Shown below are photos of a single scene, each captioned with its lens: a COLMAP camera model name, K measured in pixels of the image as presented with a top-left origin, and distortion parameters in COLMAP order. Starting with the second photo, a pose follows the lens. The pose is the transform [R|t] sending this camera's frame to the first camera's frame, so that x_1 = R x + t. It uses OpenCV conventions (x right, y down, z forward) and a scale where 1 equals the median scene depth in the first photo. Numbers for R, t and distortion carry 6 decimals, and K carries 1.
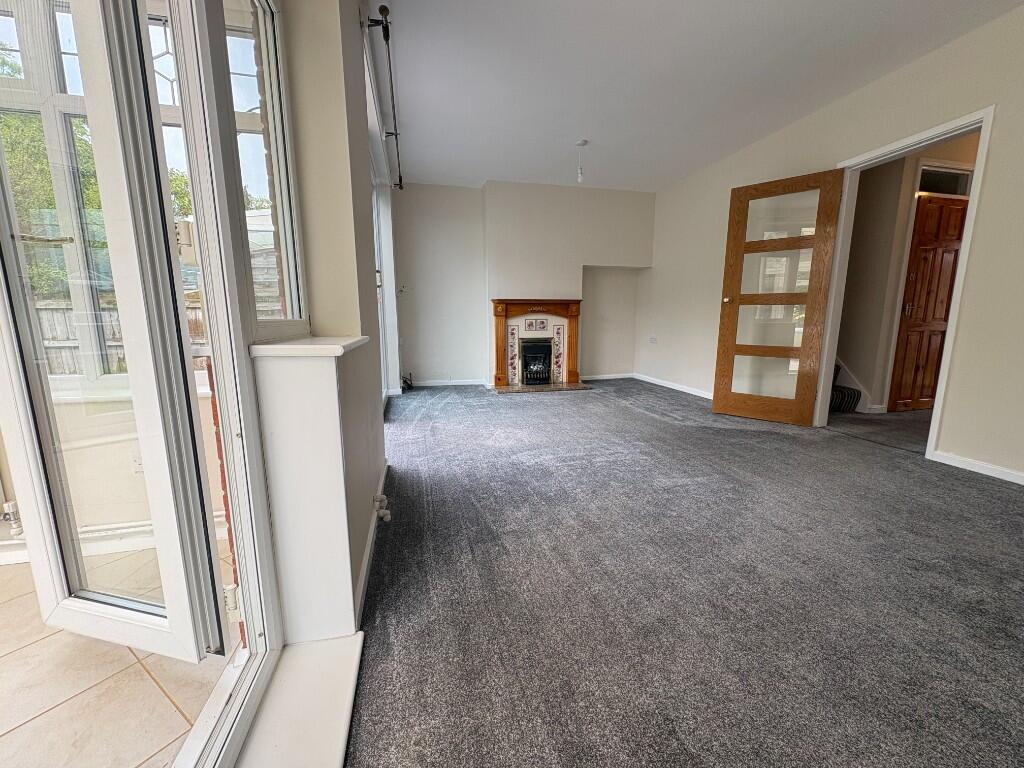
lens RADIAL K [[406.5, 0, 510.7], [0, 406.5, 383.0], [0, 0, 1]] dist [0.000801, 0.000914]
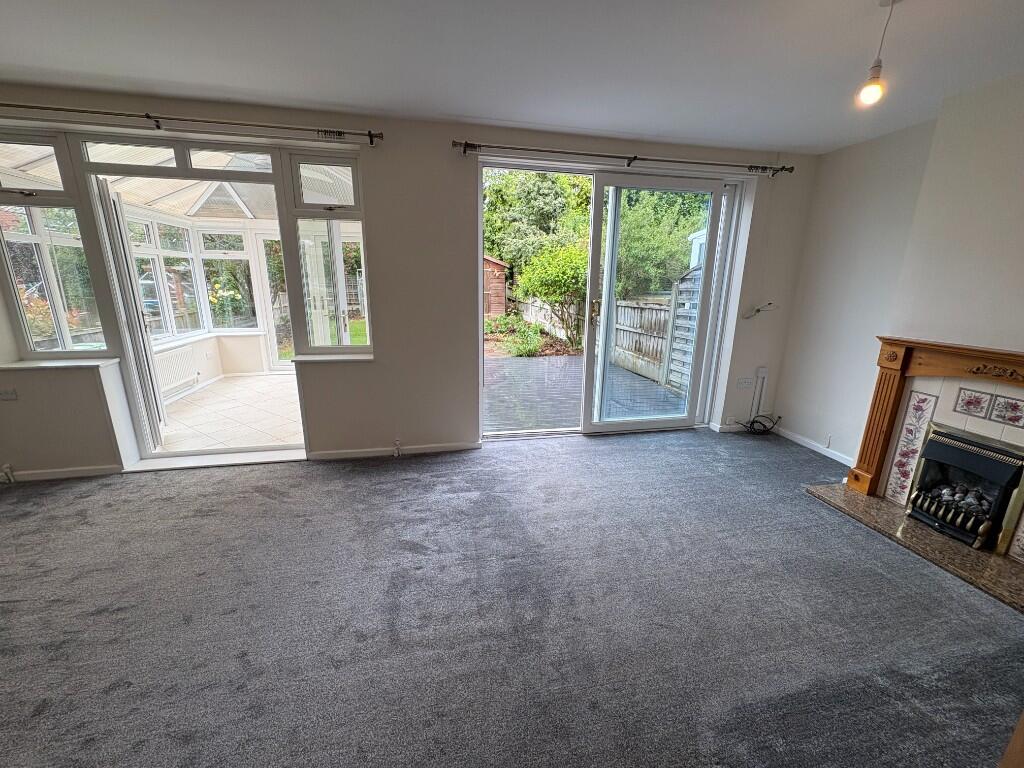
lens RADIAL K [[406.5, 0, 508.1], [0, 406.5, 383.9], [0, 0, 1]] dist [0.000801, 0.000914]
pose [[-0.032313, 0.251952, -0.967200, 0.488831], [-0.173436, 0.951611, 0.253685, -0.187817], [0.984315, 0.175944, 0.012948, 0.495640]]
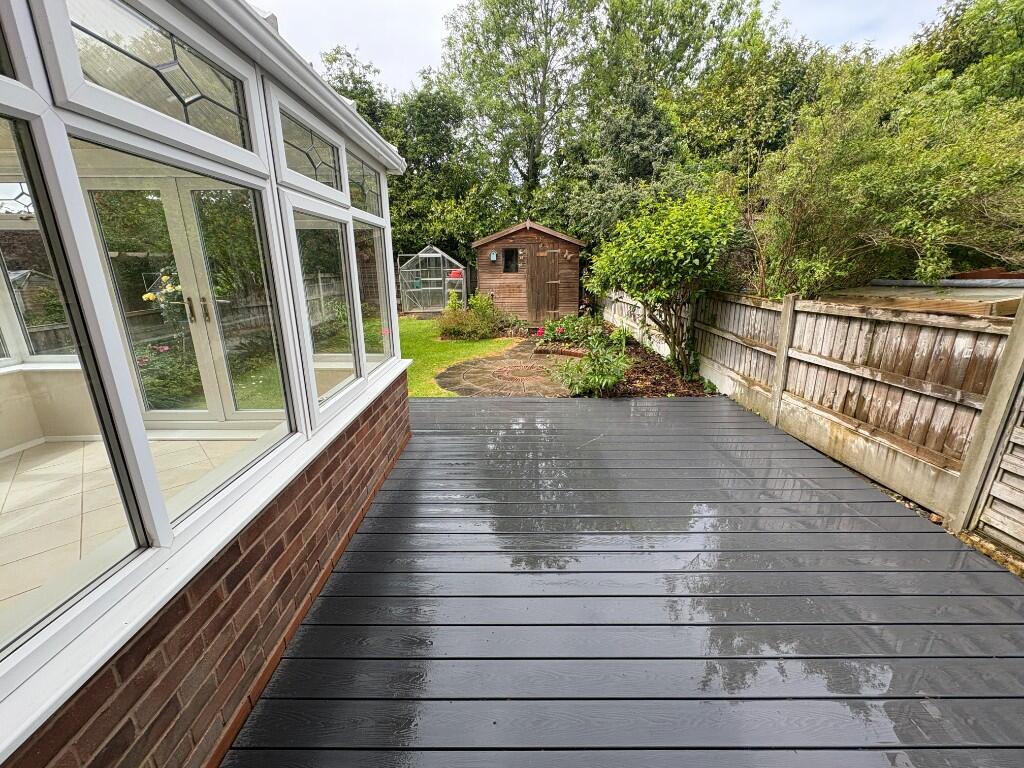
lens RADIAL K [[406.5, 0, 510.3], [0, 406.5, 385.2], [0, 0, 1]] dist [0.000801, 0.000914]
pose [[-0.226263, 0.277532, -0.933692, -0.194992], [-0.152603, 0.936615, 0.315381, -0.179278], [0.962038, 0.213843, -0.169569, 0.524371]]
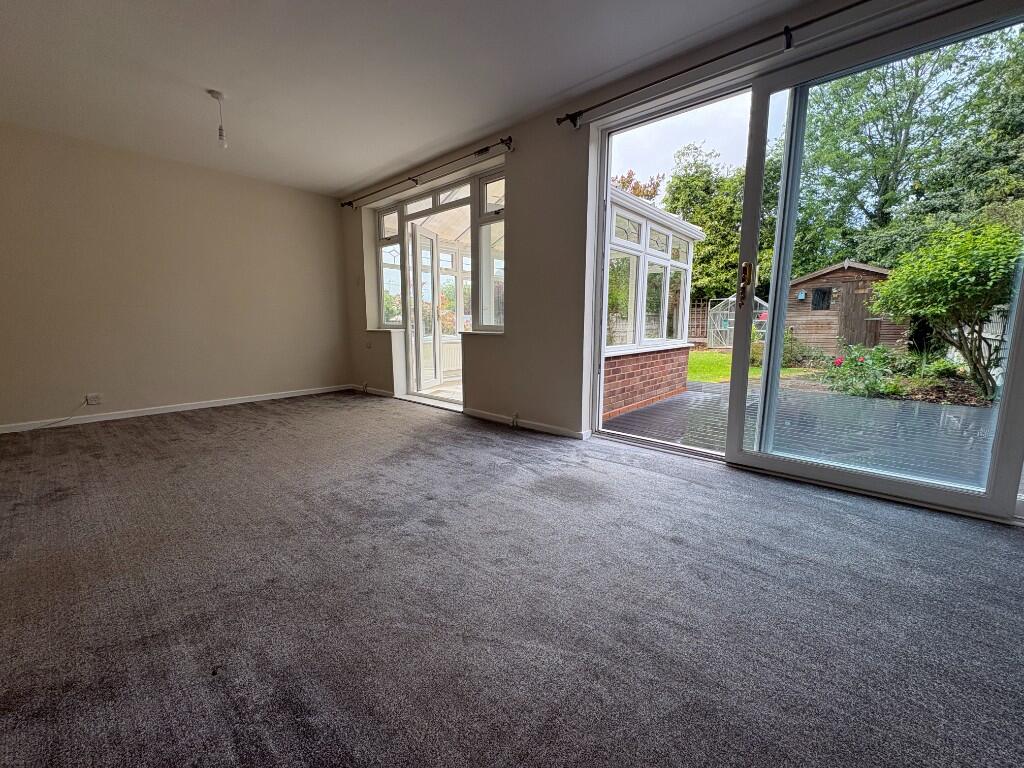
lens RADIAL K [[406.5, 0, 511.9], [0, 406.5, 383.8], [0, 0, 1]] dist [0.000801, 0.000914]
pose [[-0.816297, 0.089559, -0.570647, 0.288582], [-0.091522, 0.955375, 0.280860, -0.149015], [0.570336, 0.281492, -0.771673, 0.872074]]
